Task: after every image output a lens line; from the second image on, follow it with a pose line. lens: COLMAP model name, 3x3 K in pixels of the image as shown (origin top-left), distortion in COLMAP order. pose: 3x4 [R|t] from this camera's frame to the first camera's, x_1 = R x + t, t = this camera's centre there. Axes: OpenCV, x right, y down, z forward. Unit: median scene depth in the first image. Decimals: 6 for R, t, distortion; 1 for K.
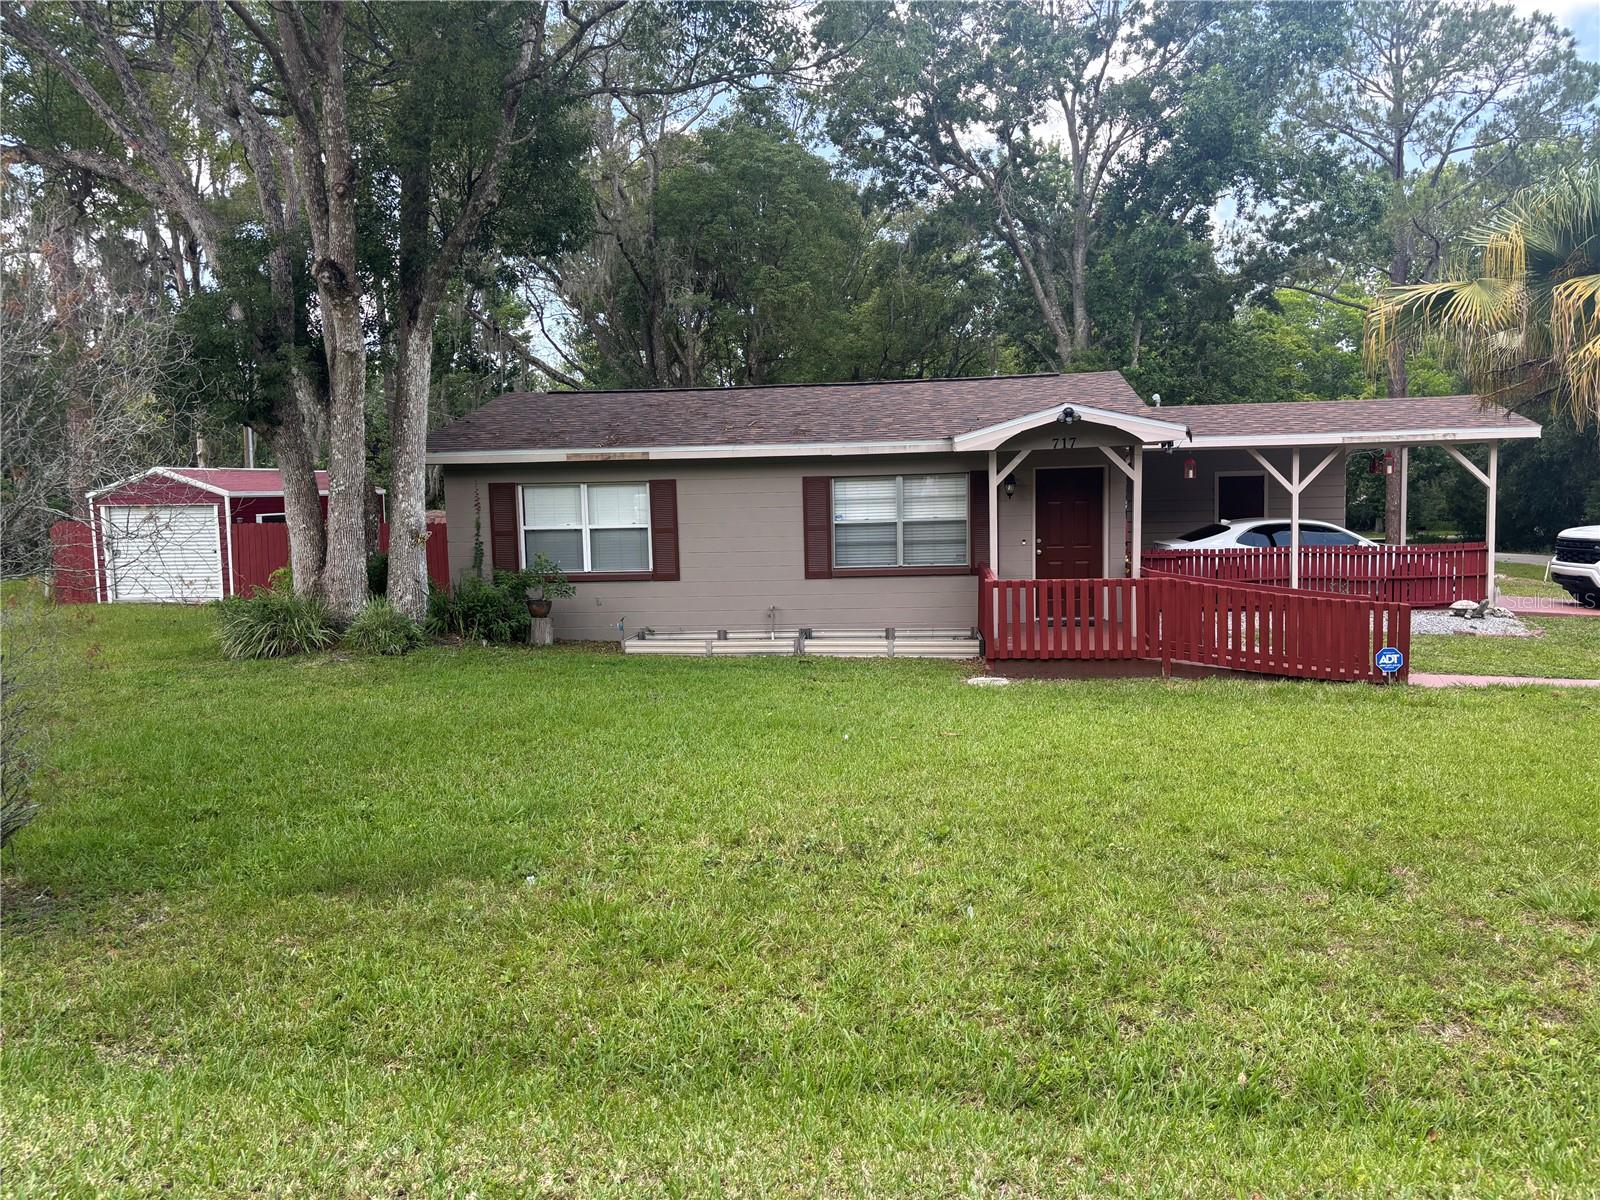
lens RADIAL K [[1116.4, 0, 800.0], [0, 1116.4, 600.0], [0, 0, 1]] dist [0.045223, -0.065926]
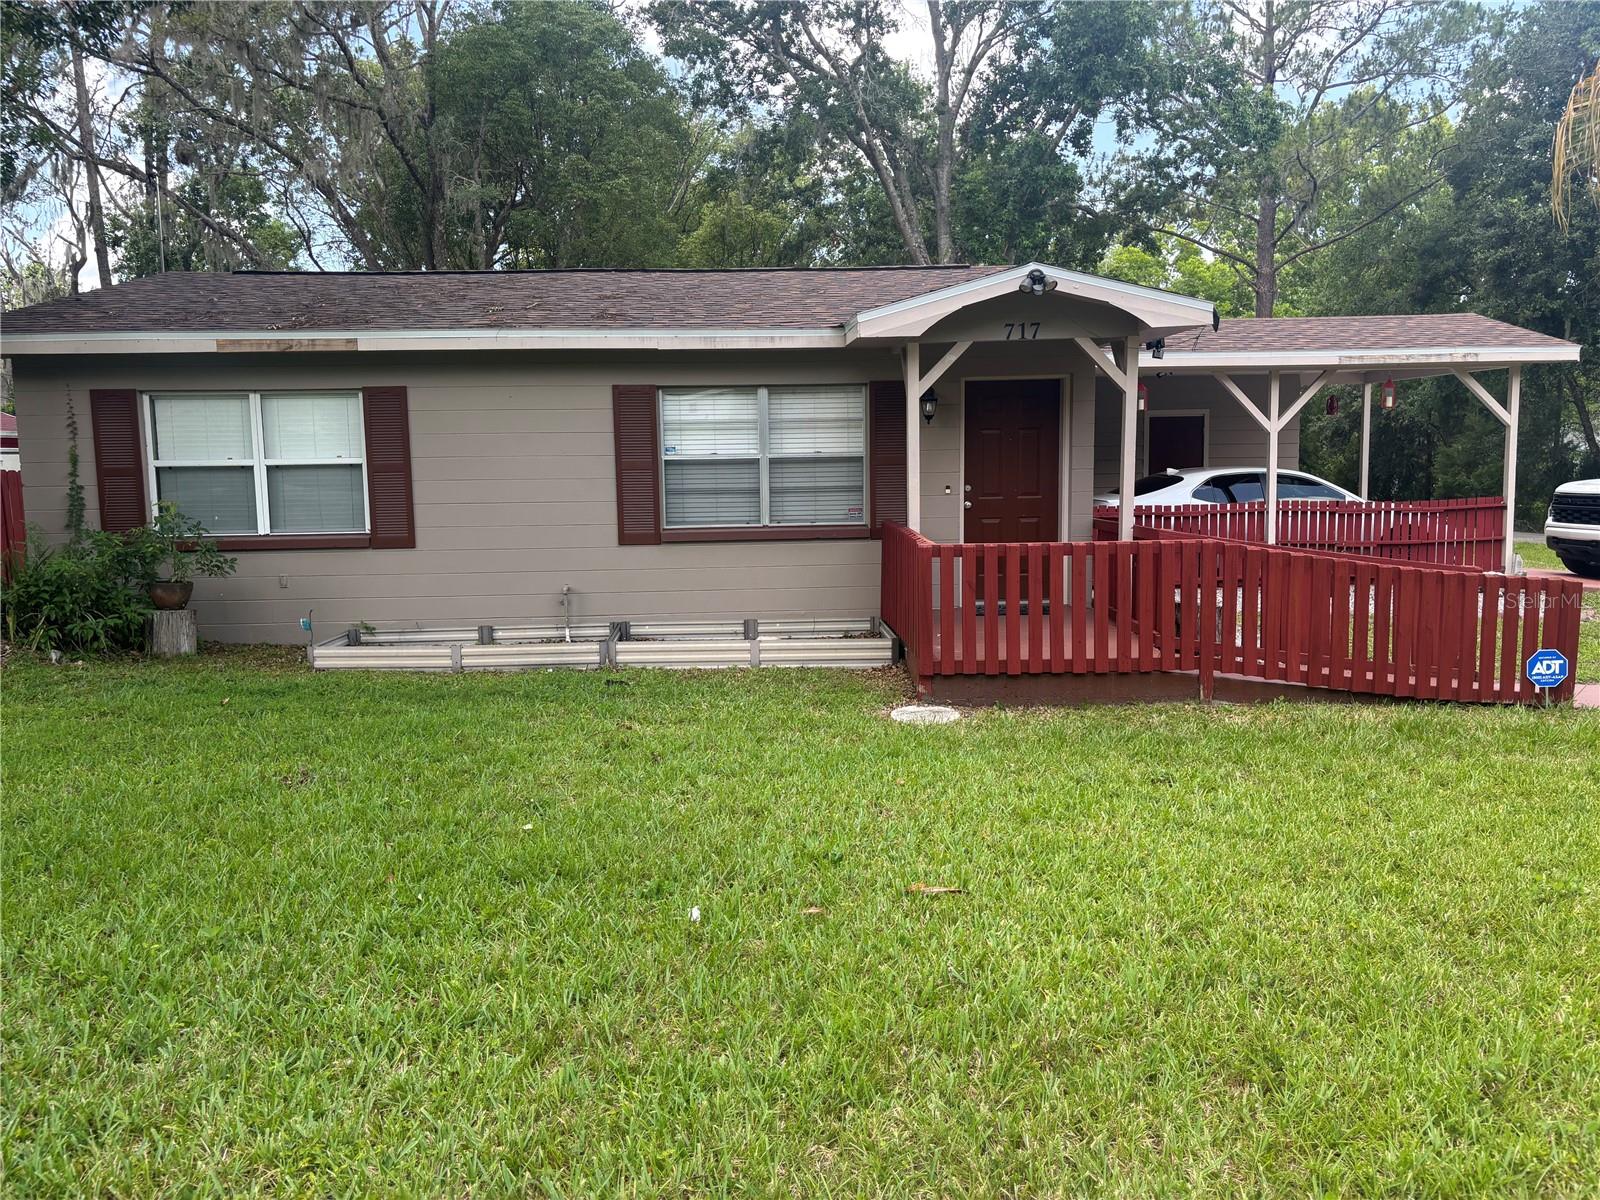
lens RADIAL K [[1116.4, 0, 800.0], [0, 1116.4, 600.0], [0, 0, 1]] dist [0.045223, -0.065926]
pose [[0.988461, -0.009815, 0.151156, 0.010056], [0.006072, 0.999664, 0.025205, -0.002656], [-0.151352, -0.023997, 0.988189, 0.330884]]
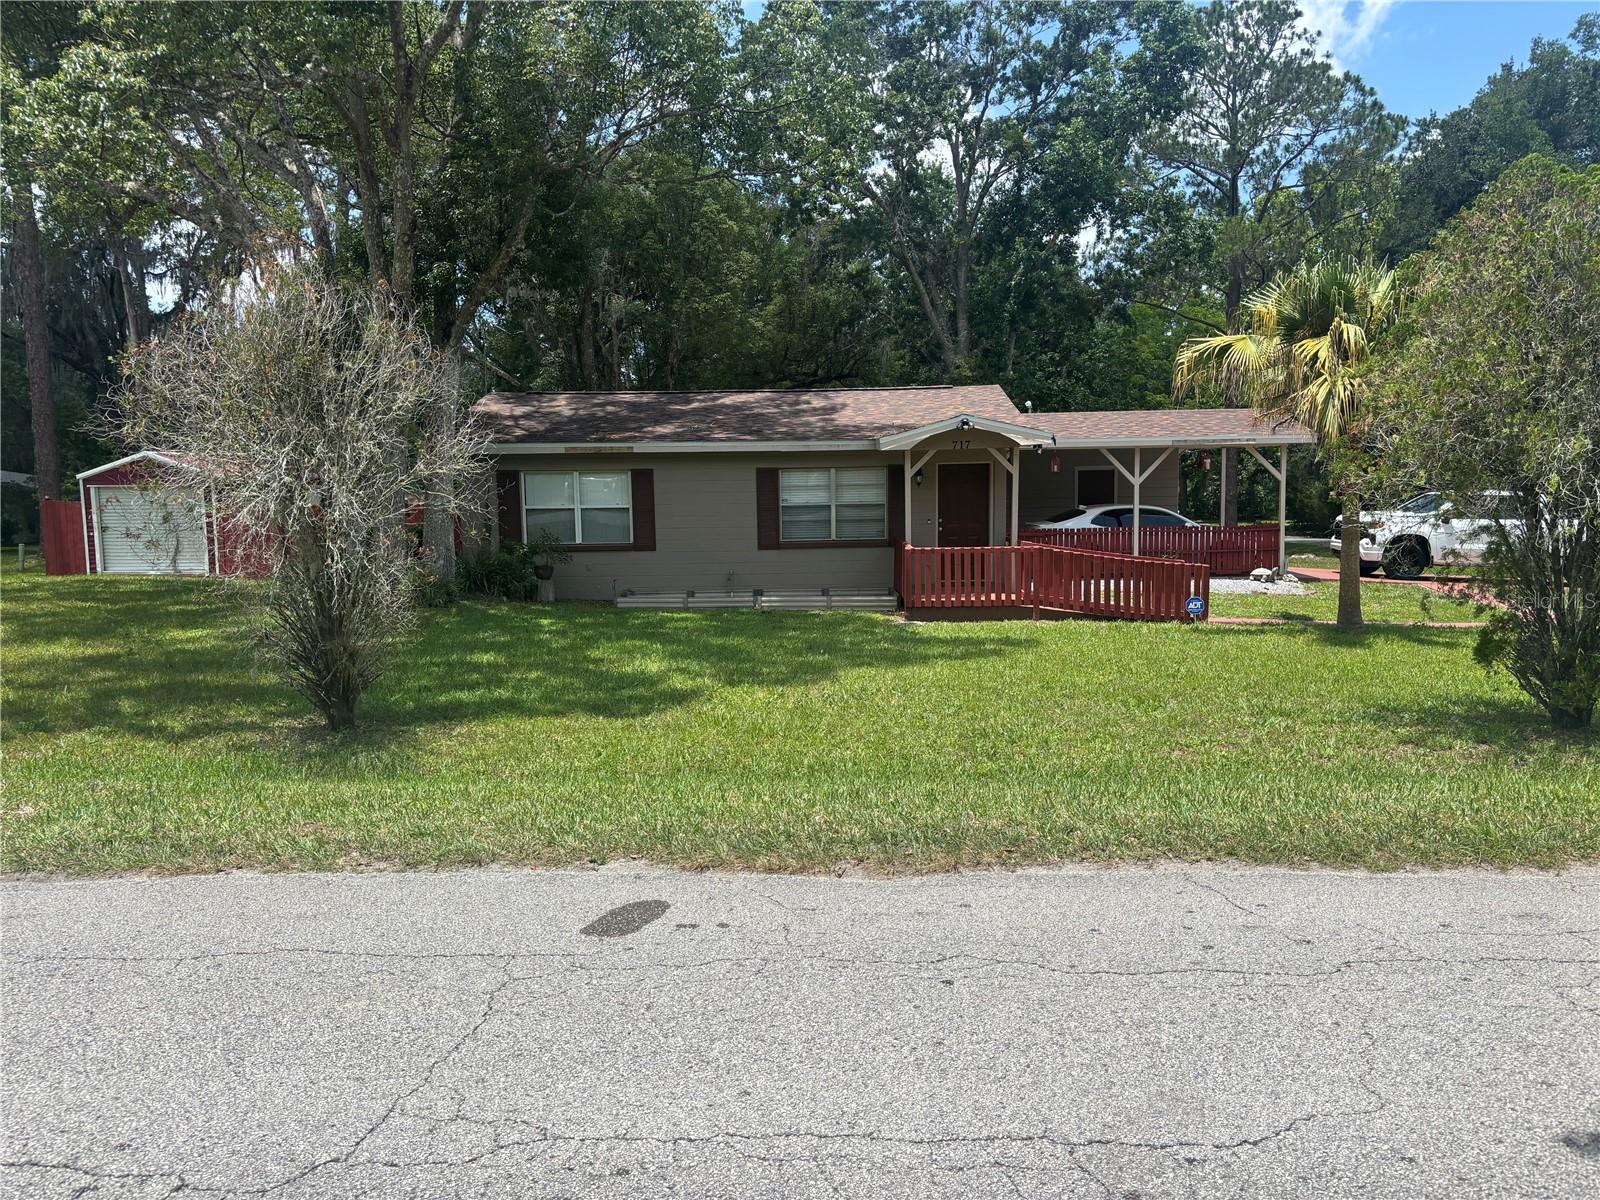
lens RADIAL K [[1116.4, 0, 800.0], [0, 1116.4, 600.0], [0, 0, 1]] dist [0.045223, -0.065926]
pose [[0.994152, -0.002686, 0.107957, -0.080598], [0.001482, 0.999936, 0.011240, 0.023023], [-0.107980, -0.011014, 0.994092, -0.242890]]
